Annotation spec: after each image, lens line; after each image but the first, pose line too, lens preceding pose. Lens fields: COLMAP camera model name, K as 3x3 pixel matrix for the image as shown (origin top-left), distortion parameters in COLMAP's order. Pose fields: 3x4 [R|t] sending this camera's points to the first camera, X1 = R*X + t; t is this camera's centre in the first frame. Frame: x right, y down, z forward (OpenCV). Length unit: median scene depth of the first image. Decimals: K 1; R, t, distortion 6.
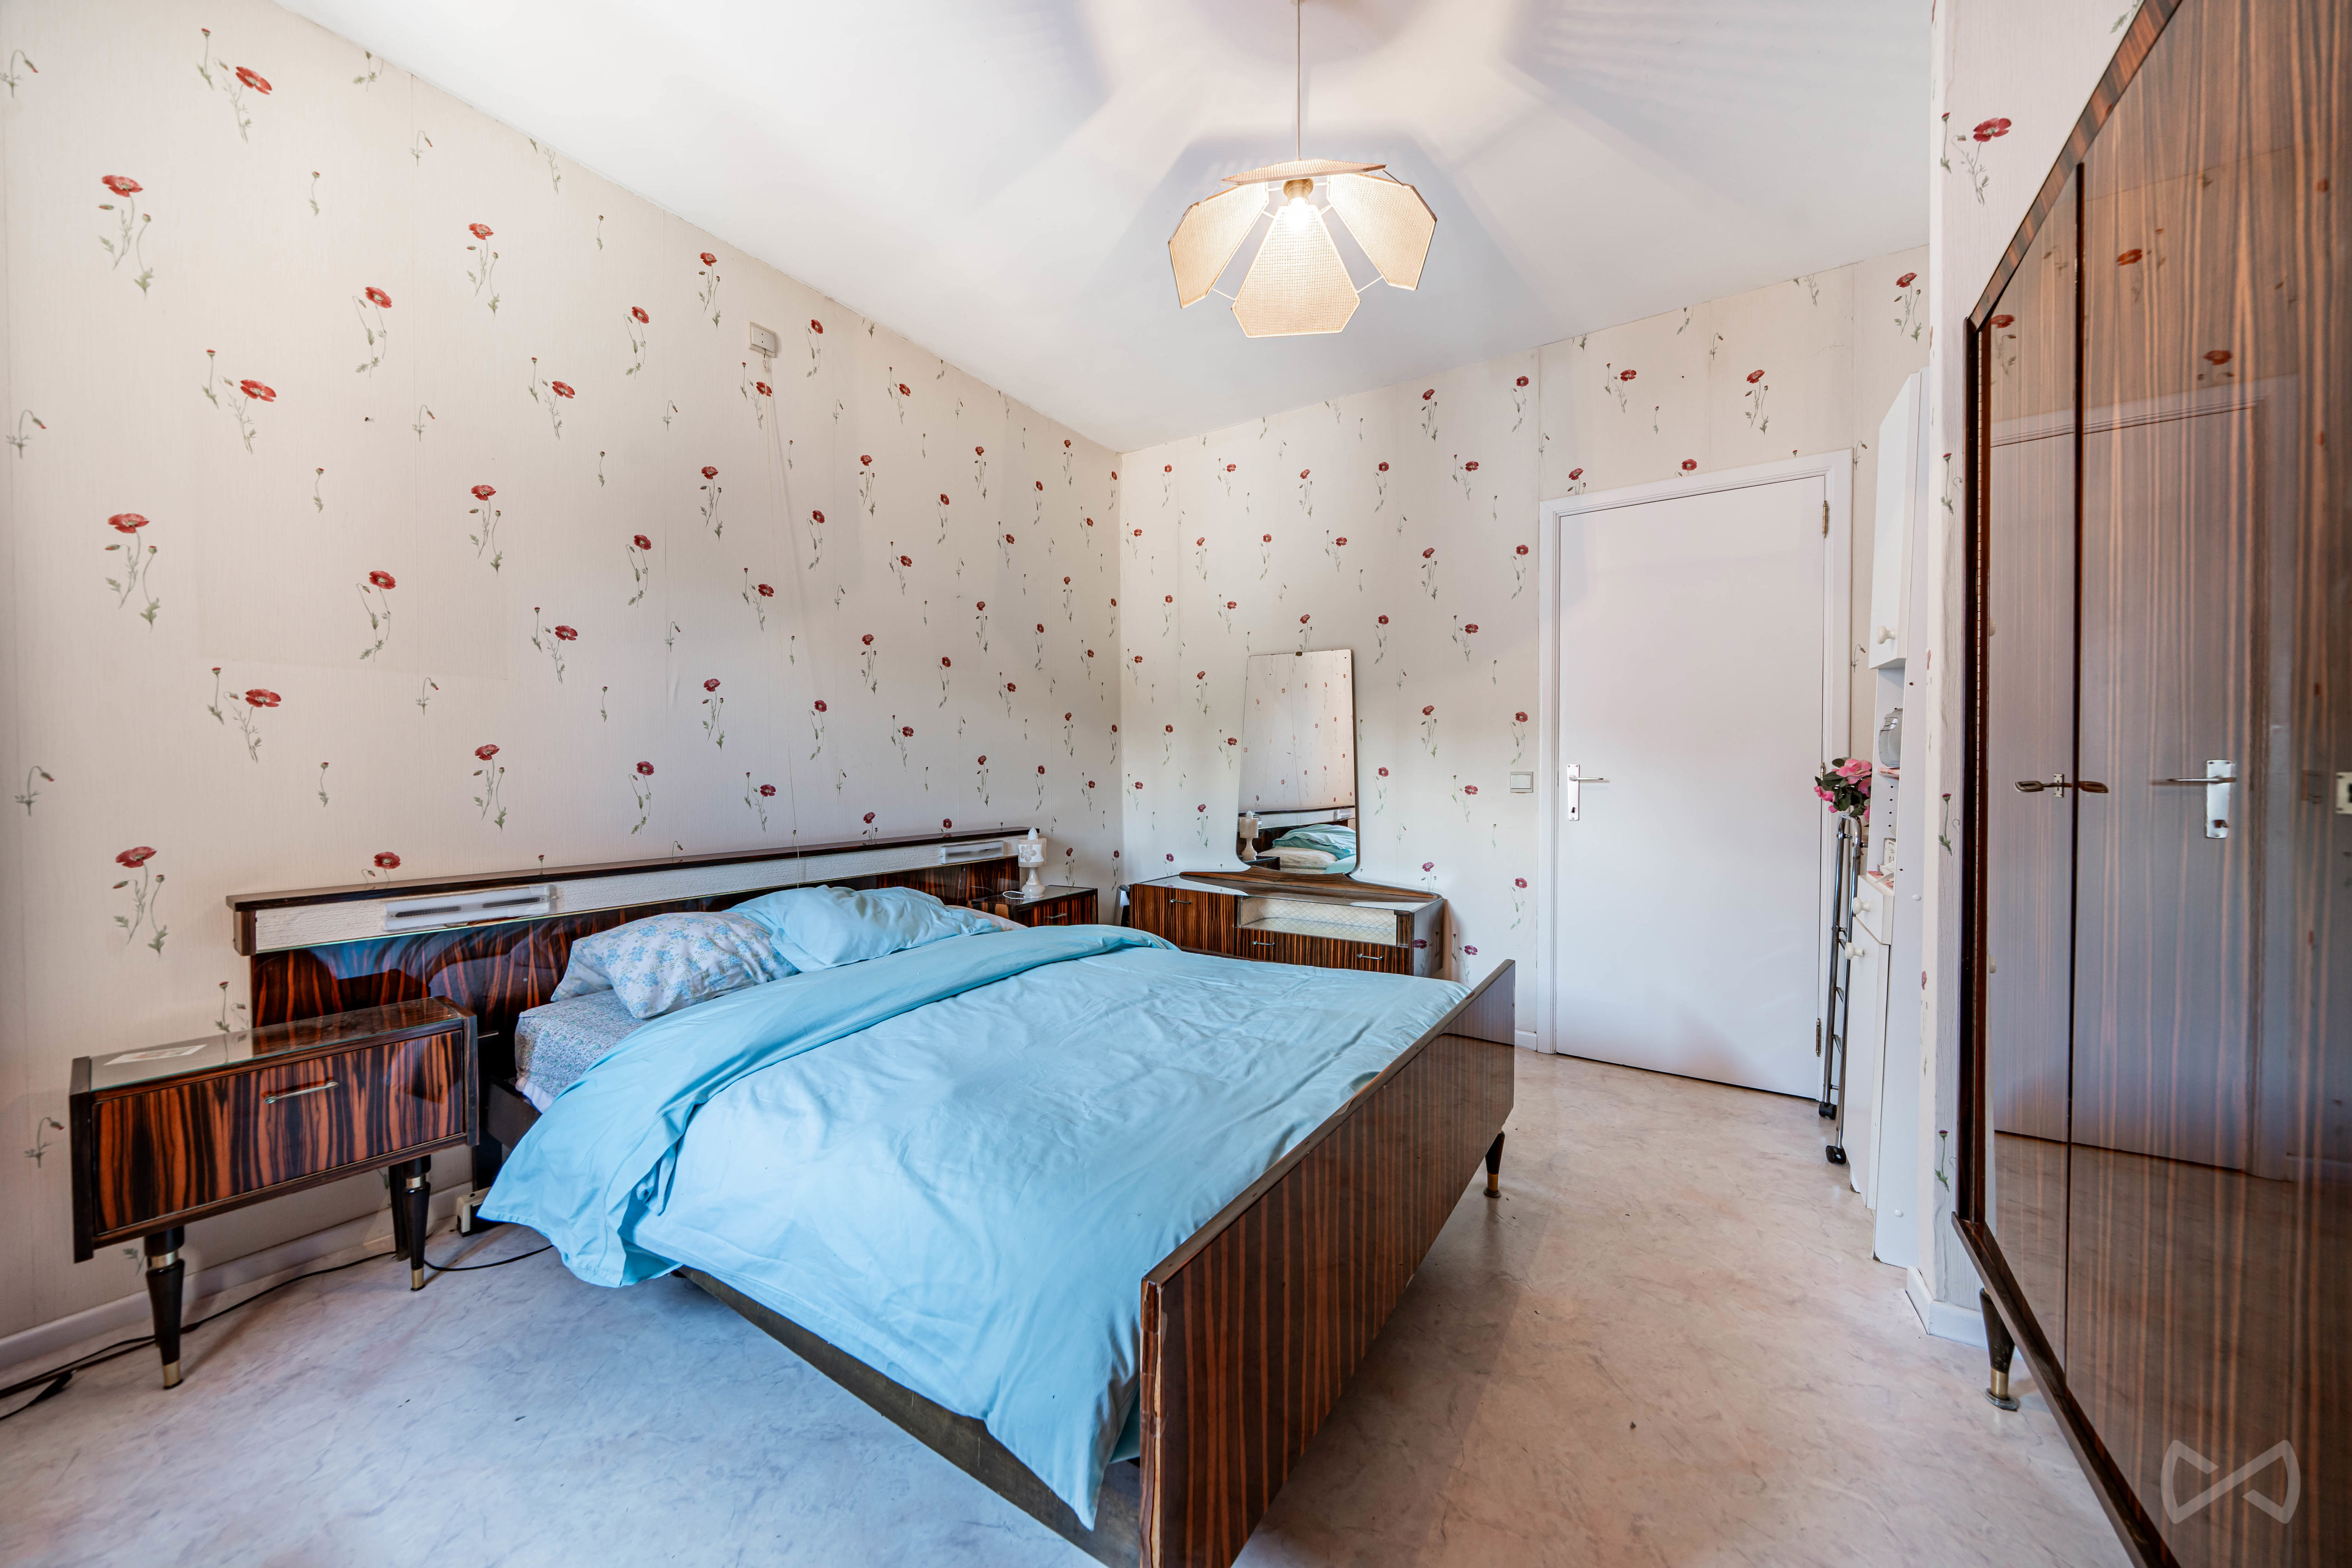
lens RADIAL K [[803.4, 0, 1179.8], [0, 803.4, 780.0], [0, 0, 1]] dist [-0.001277, -0.000114]
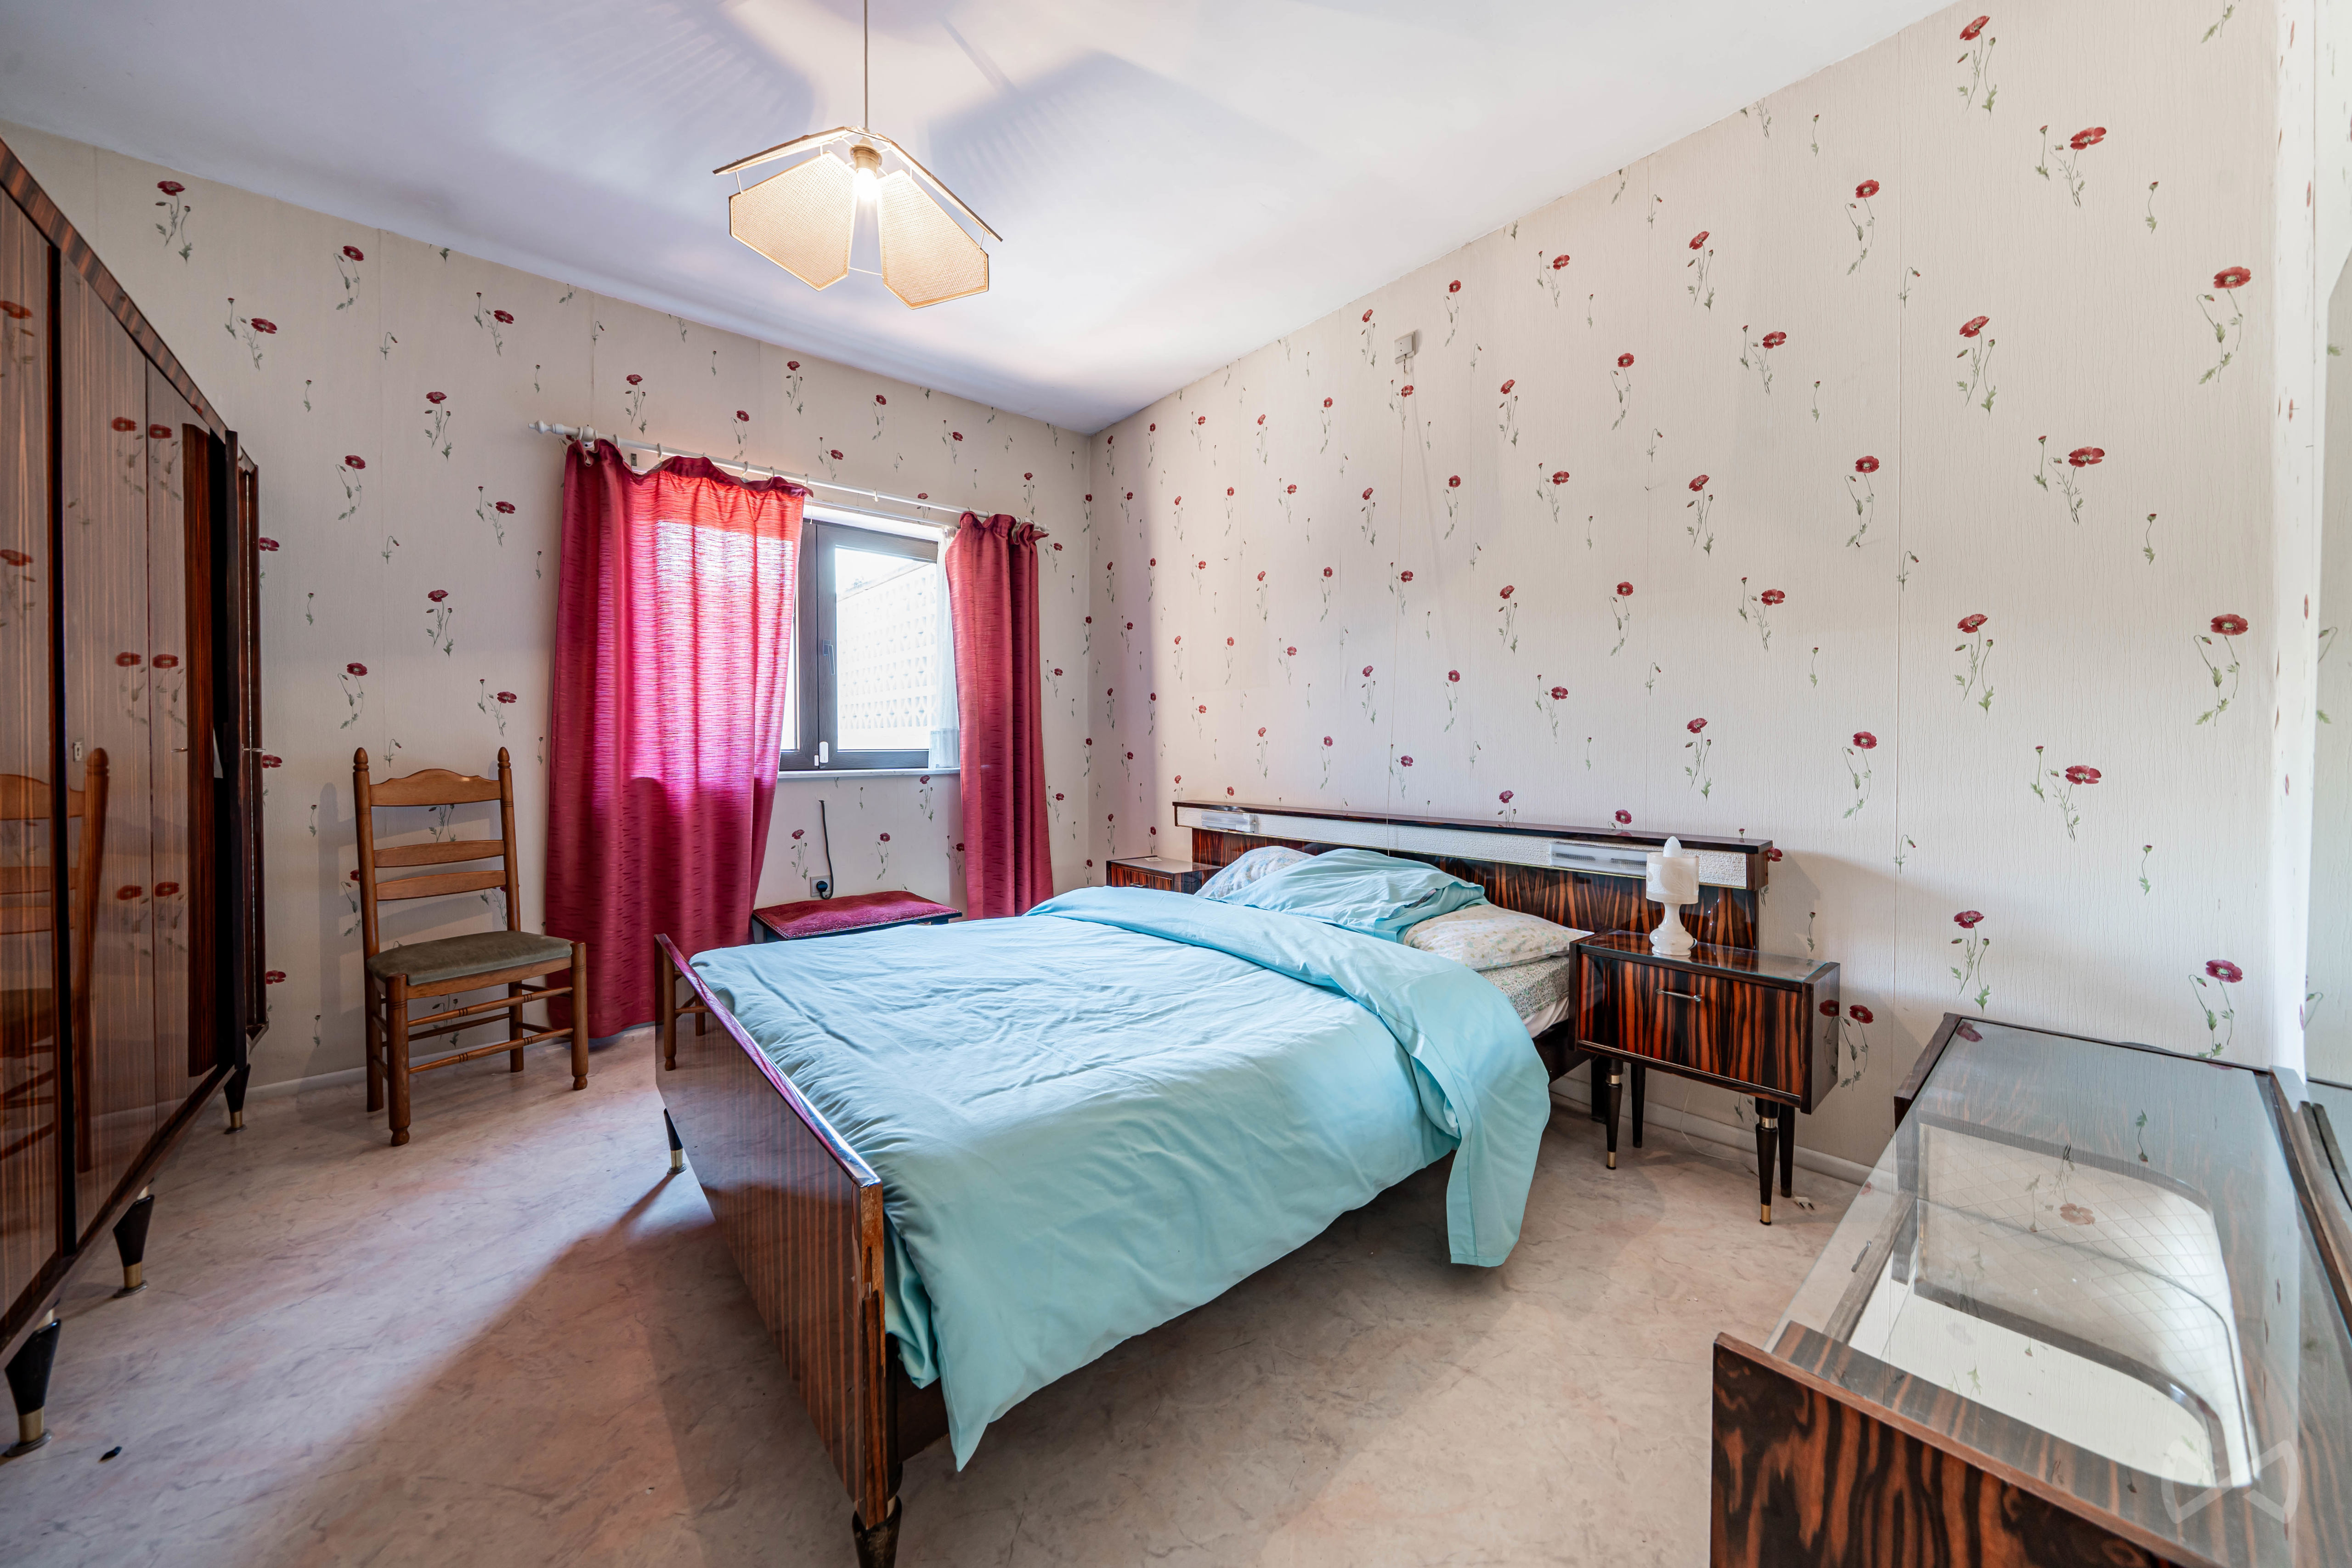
lens RADIAL K [[803.4, 0, 1176.7], [0, 803.4, 749.3], [0, 0, 1]] dist [-0.001277, -0.000114]
pose [[-0.264410, 0.003954, -0.964402, 0.592135], [-0.013687, 0.999875, 0.007852, -0.007128], [0.964313, 0.015276, -0.264323, 0.962351]]
